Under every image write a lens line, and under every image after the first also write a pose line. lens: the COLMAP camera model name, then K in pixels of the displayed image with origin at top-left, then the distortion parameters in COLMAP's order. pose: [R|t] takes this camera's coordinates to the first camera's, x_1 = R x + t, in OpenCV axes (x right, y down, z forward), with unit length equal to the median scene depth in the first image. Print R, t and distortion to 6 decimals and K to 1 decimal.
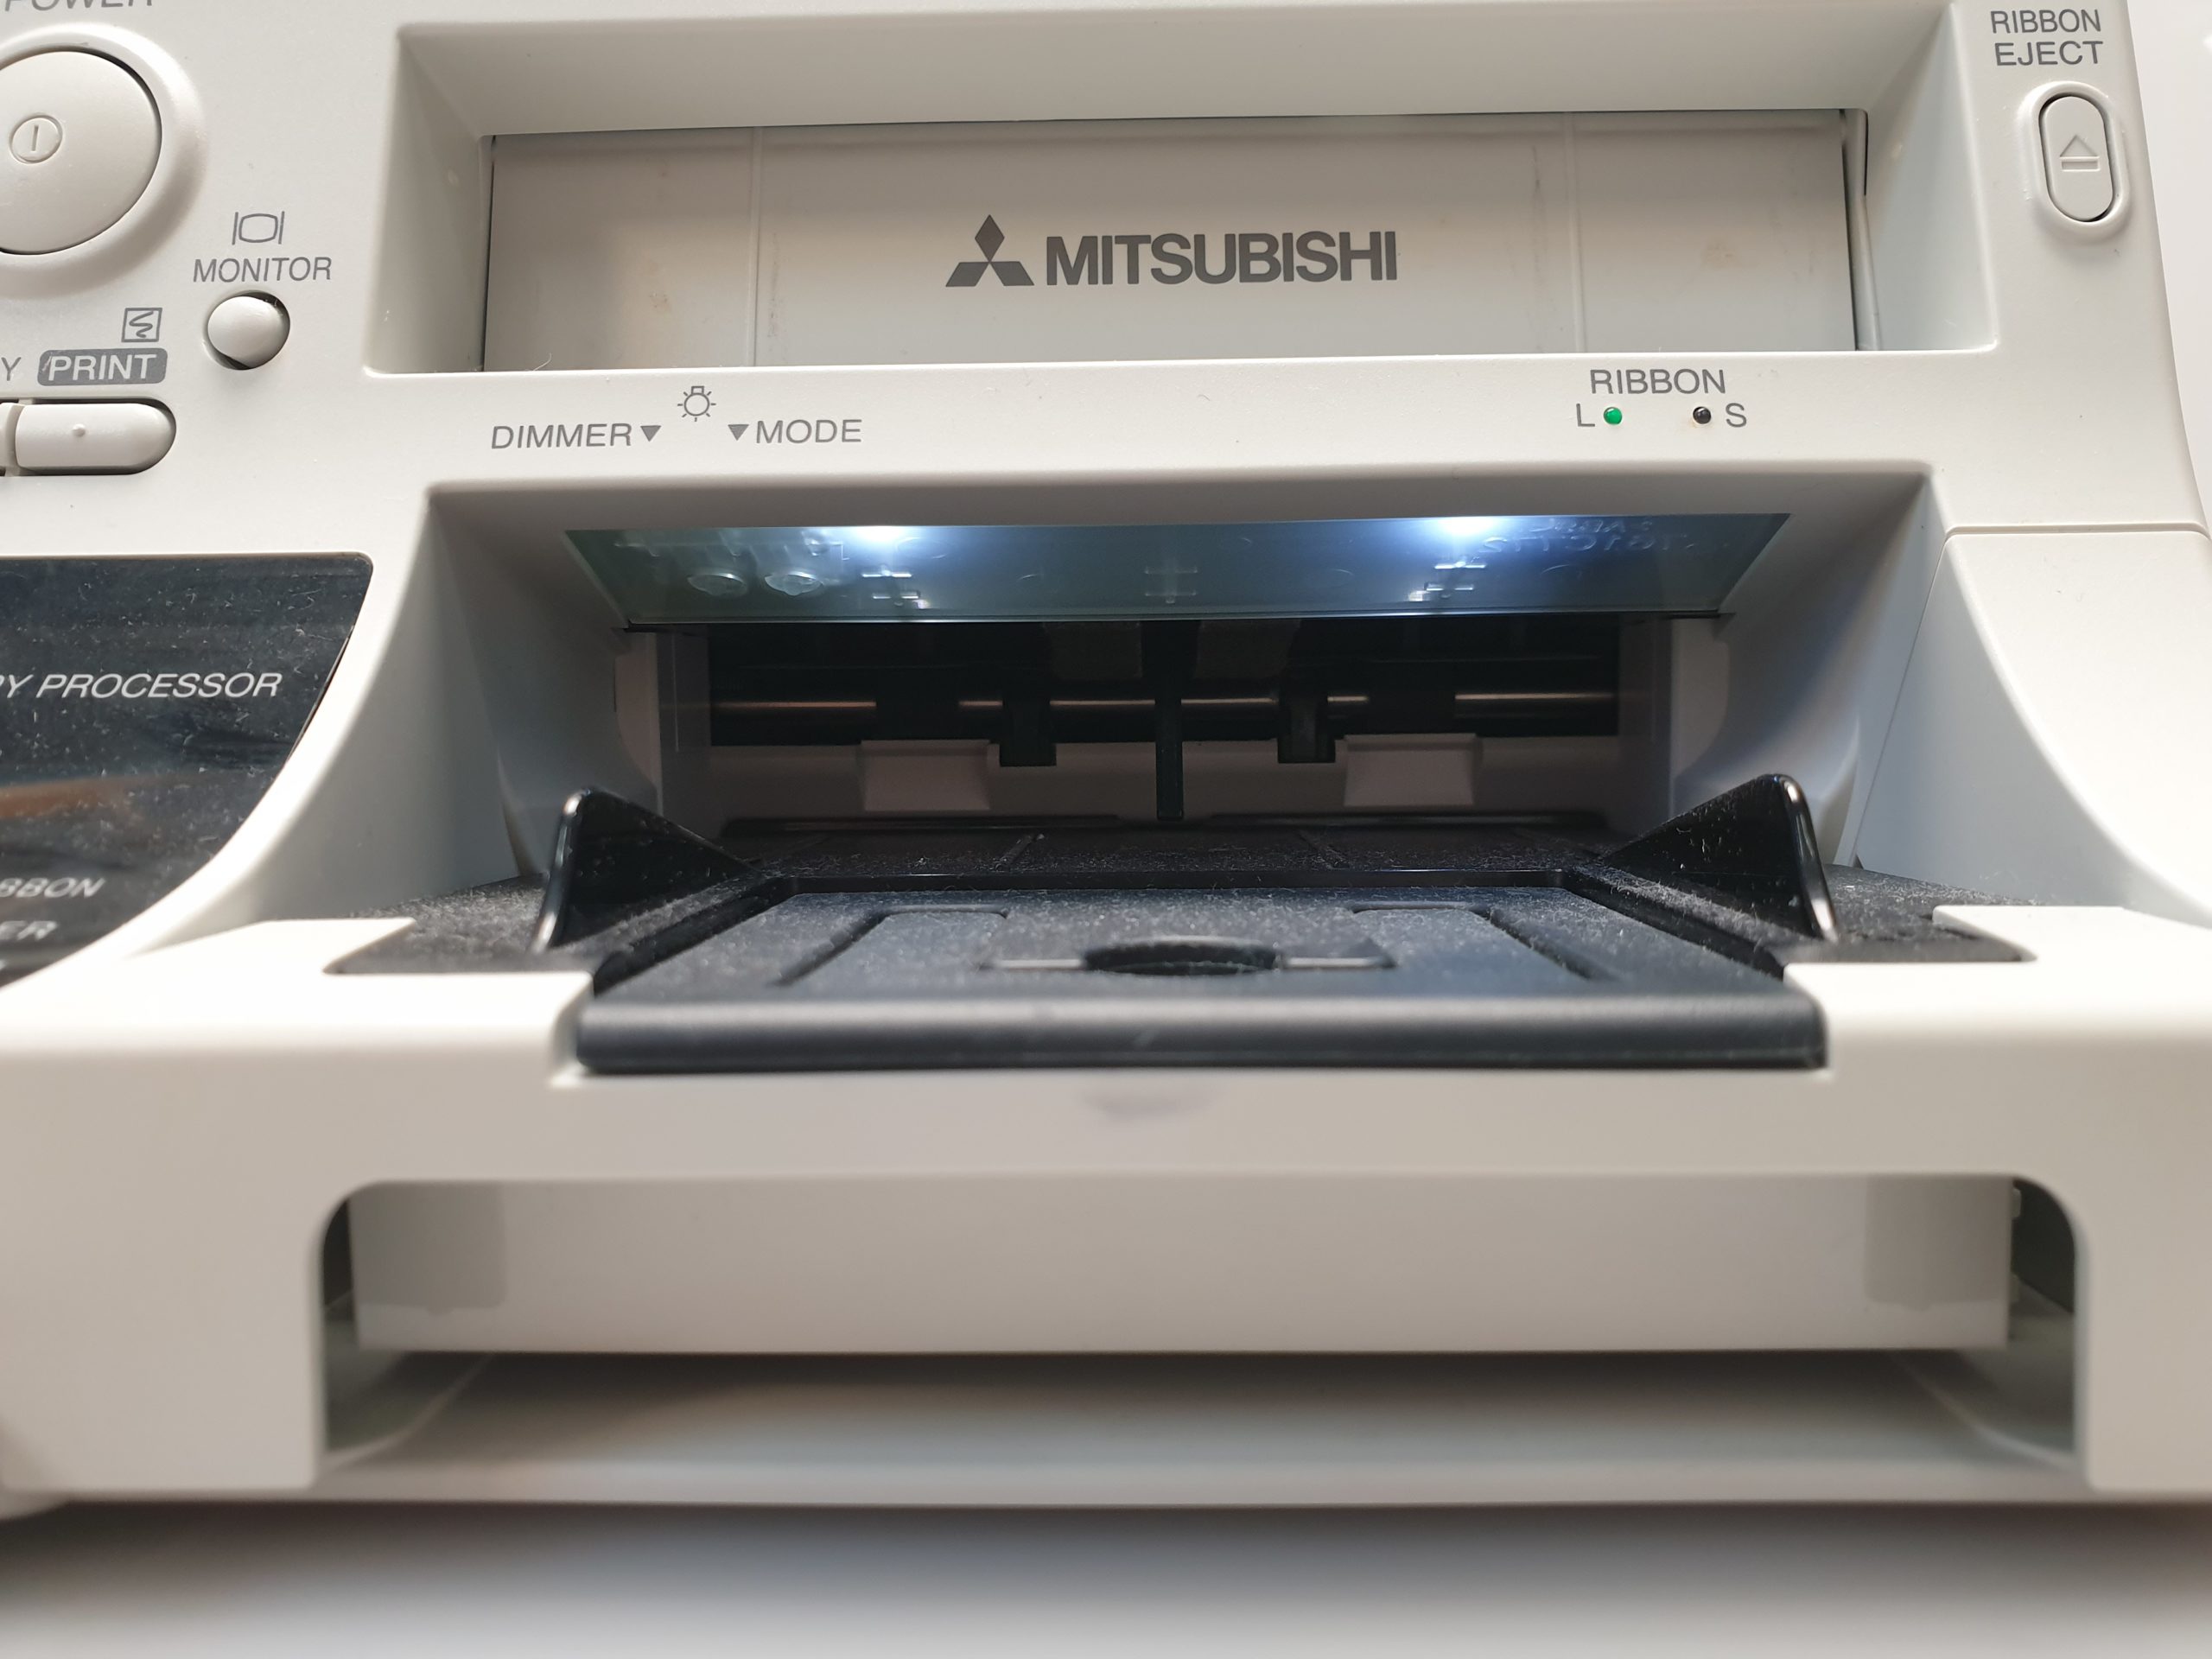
lens RADIAL K [[1837.5, 0, 1106.0], [0, 1837.5, 829.5], [0, 0, 1]] dist [-0.097403, 0.134930]
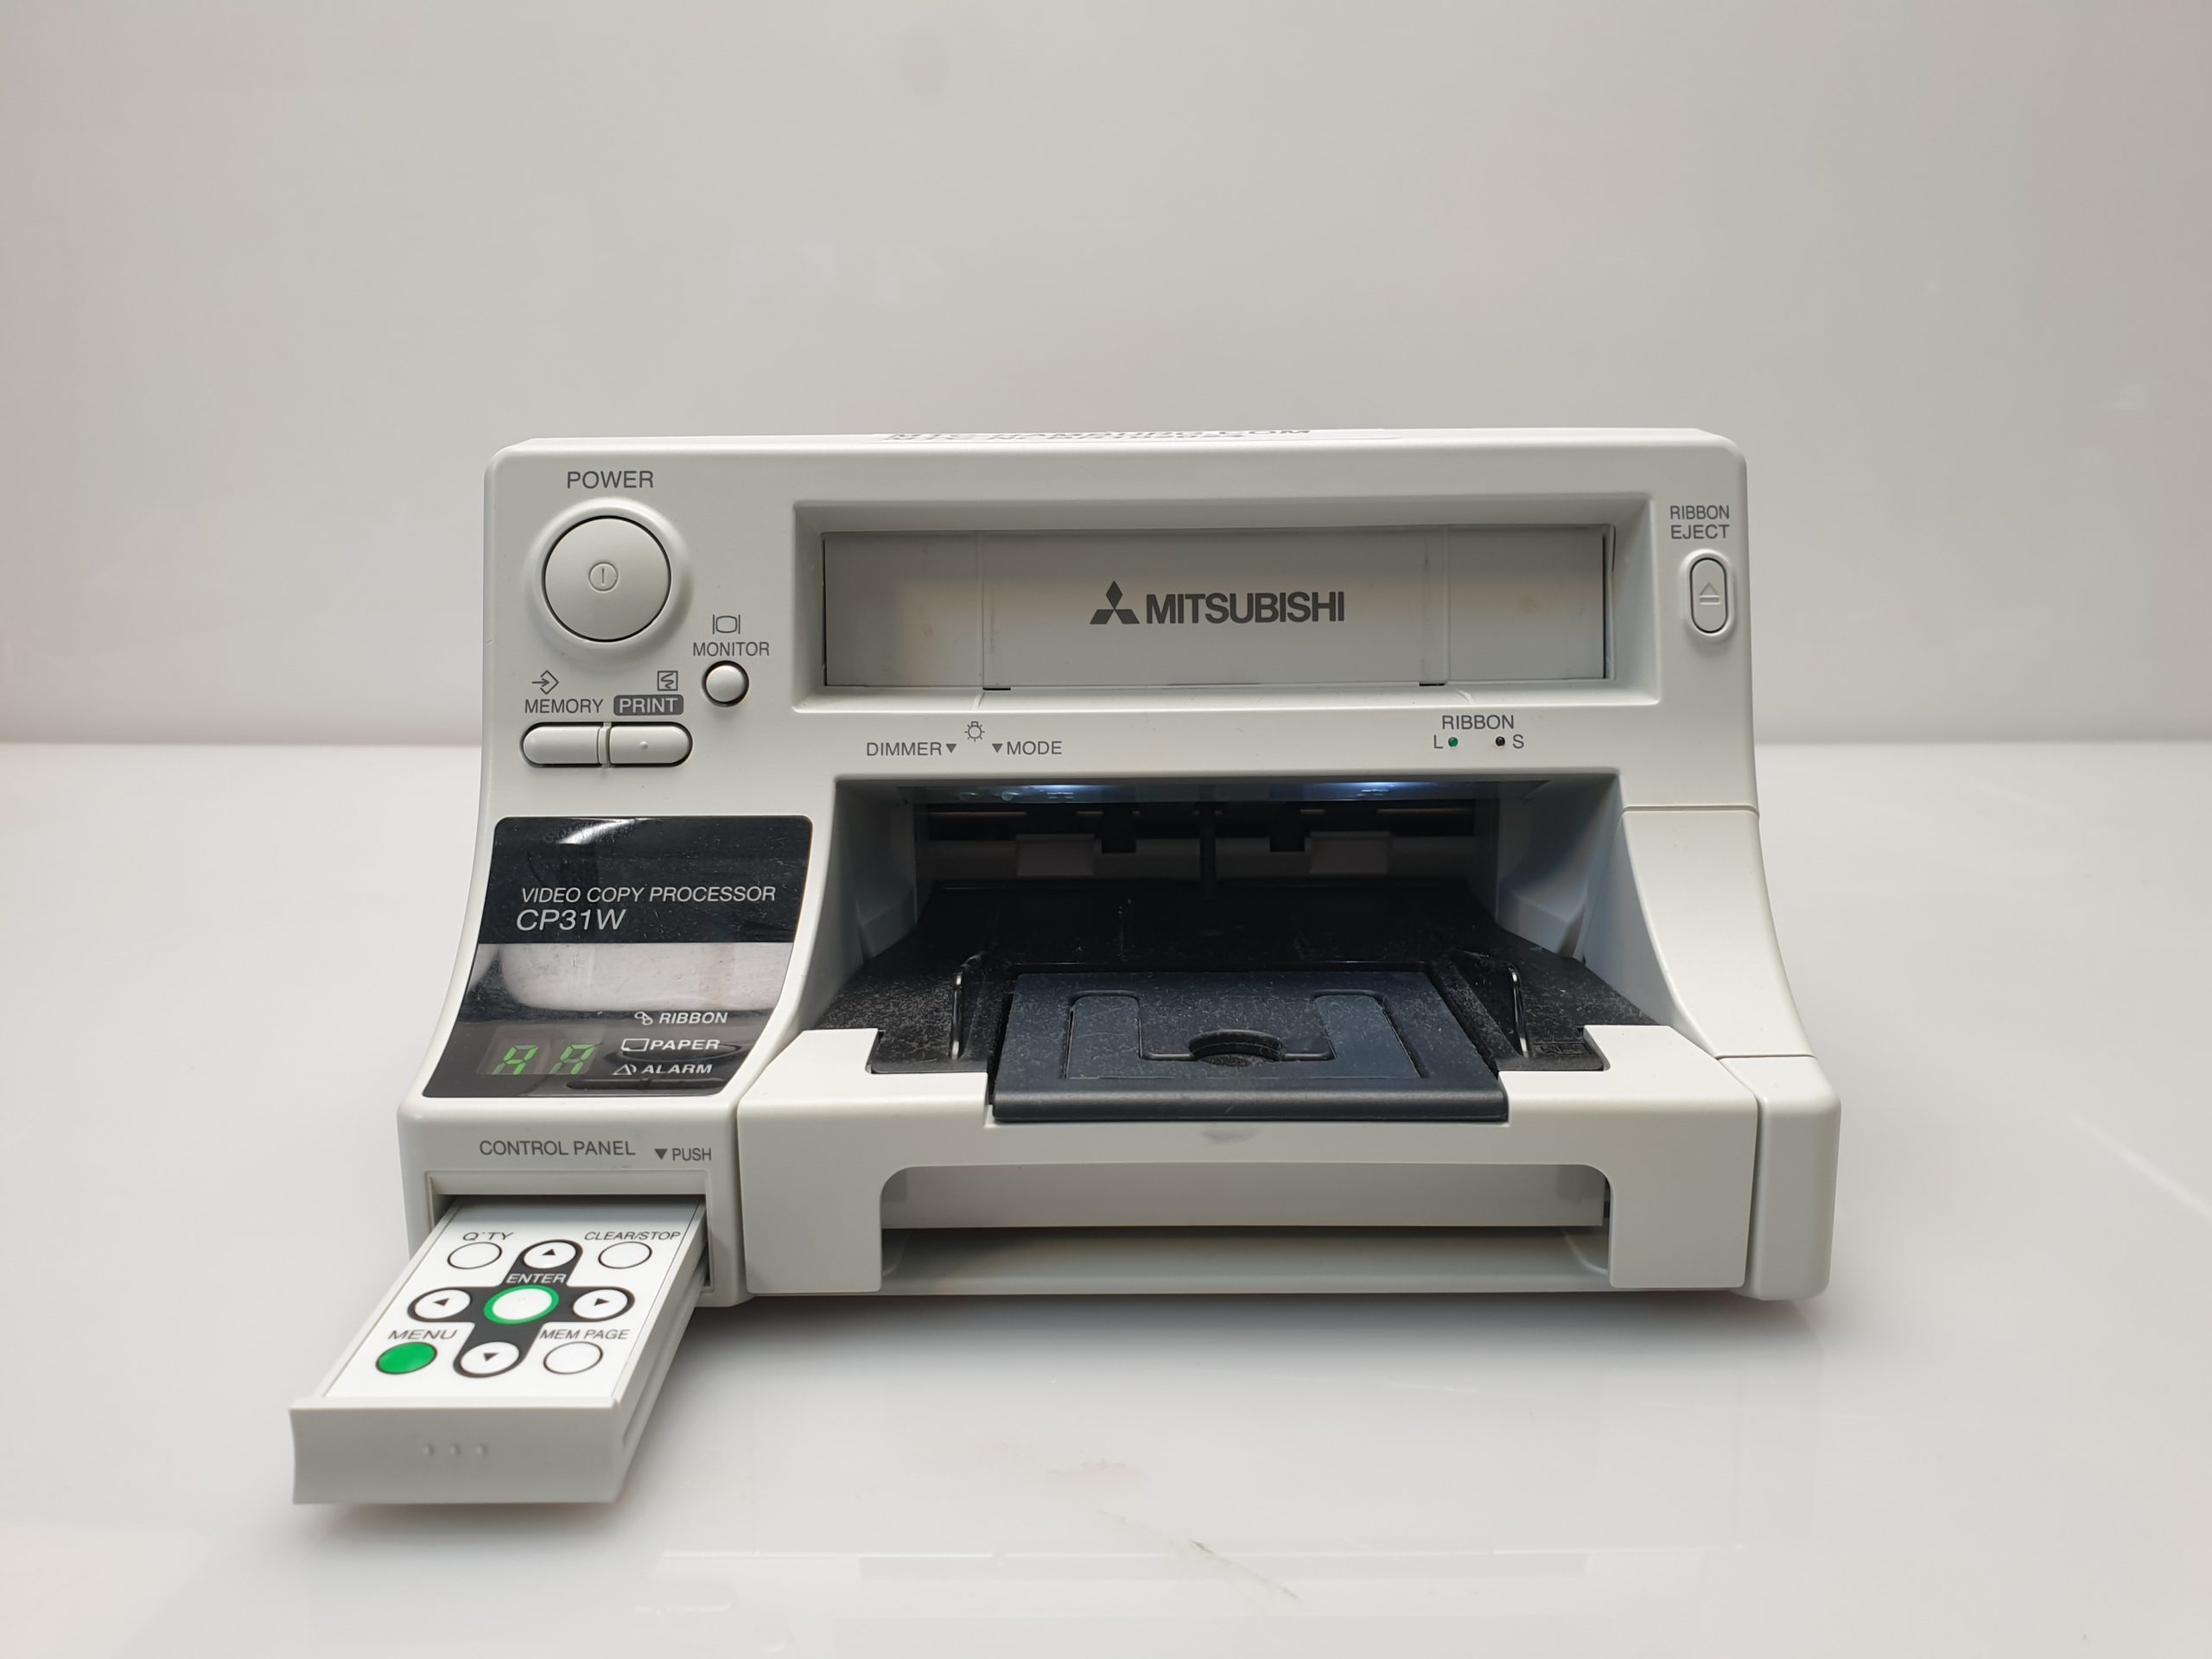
lens RADIAL K [[1776.2, 0, 1105.2], [0, 1776.2, 834.5], [0, 0, 1]] dist [0.177209, -0.701718]
pose [[0.999760, -0.001247, 0.021859, -0.126676], [-0.001503, 0.992111, 0.125357, -0.354938], [-0.021843, -0.125359, 0.991871, -0.851271]]
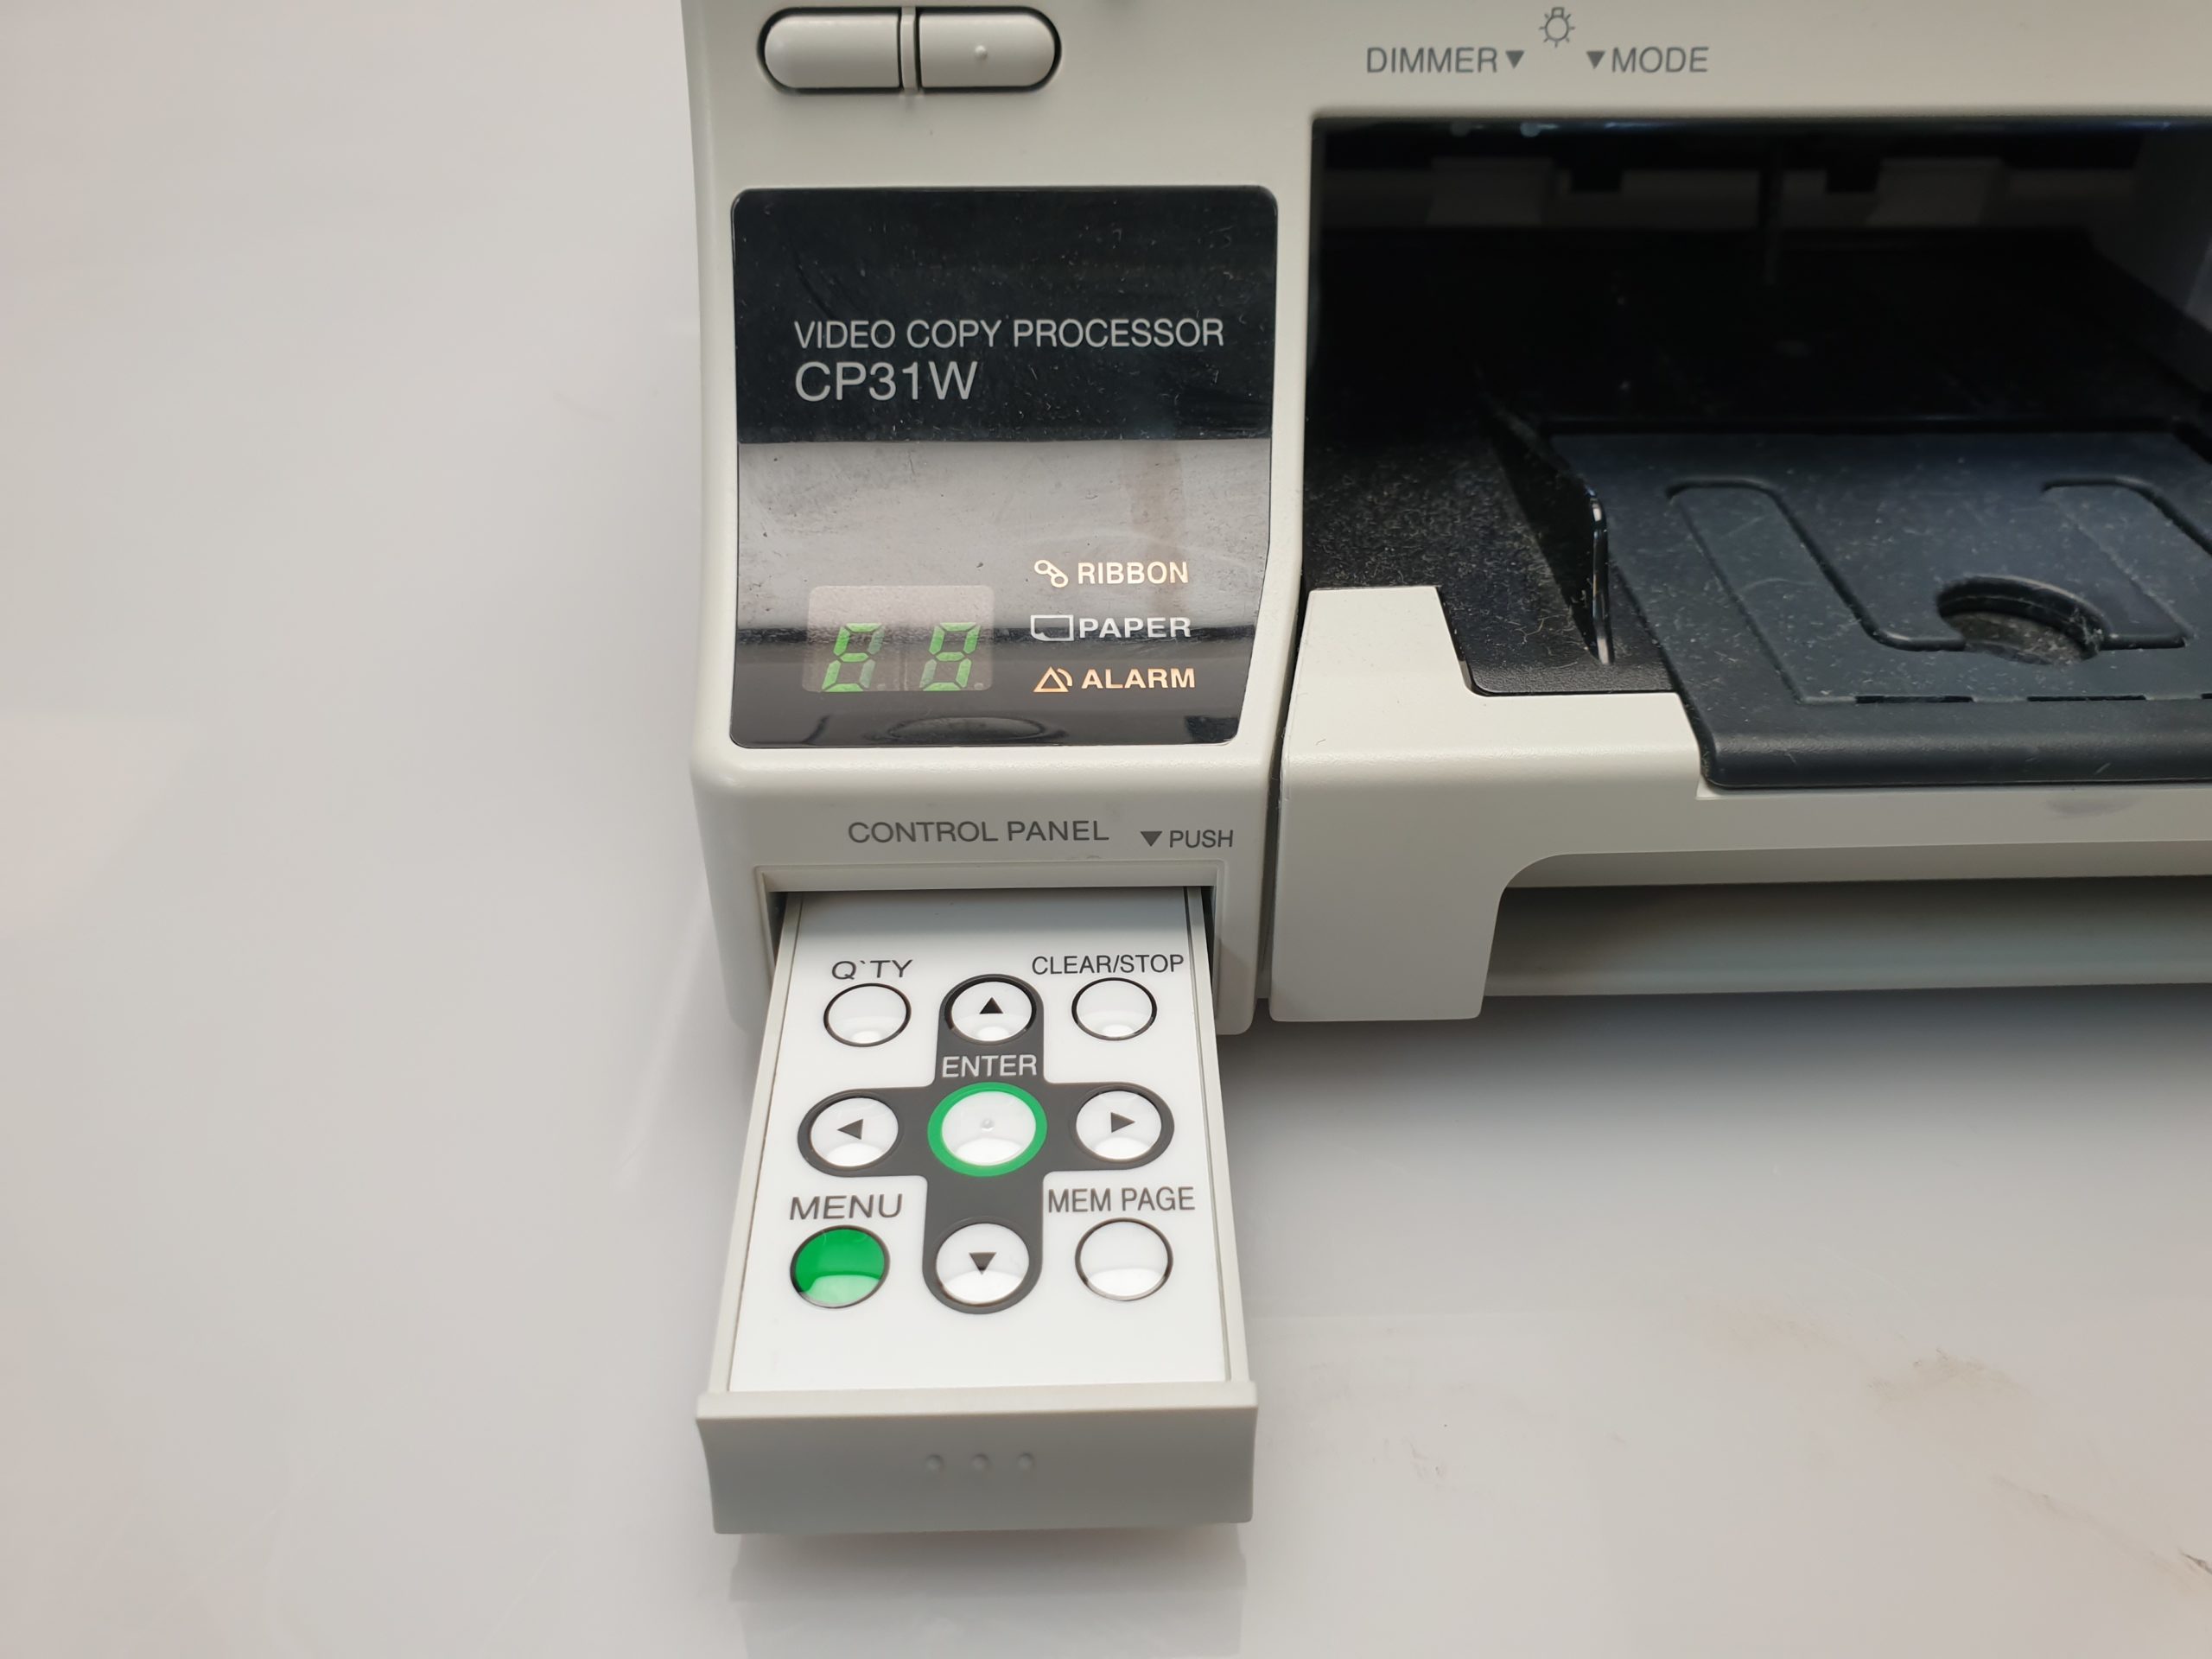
lens RADIAL K [[1860.2, 0, 1106.0], [0, 1860.2, 829.5], [0, 0, 1]] dist [-0.014406, -0.011107]
pose [[0.998544, -0.018363, 0.050720, -0.545948], [-0.010753, 0.853643, 0.520748, -0.389761], [-0.052859, -0.520535, 0.852202, -0.159243]]
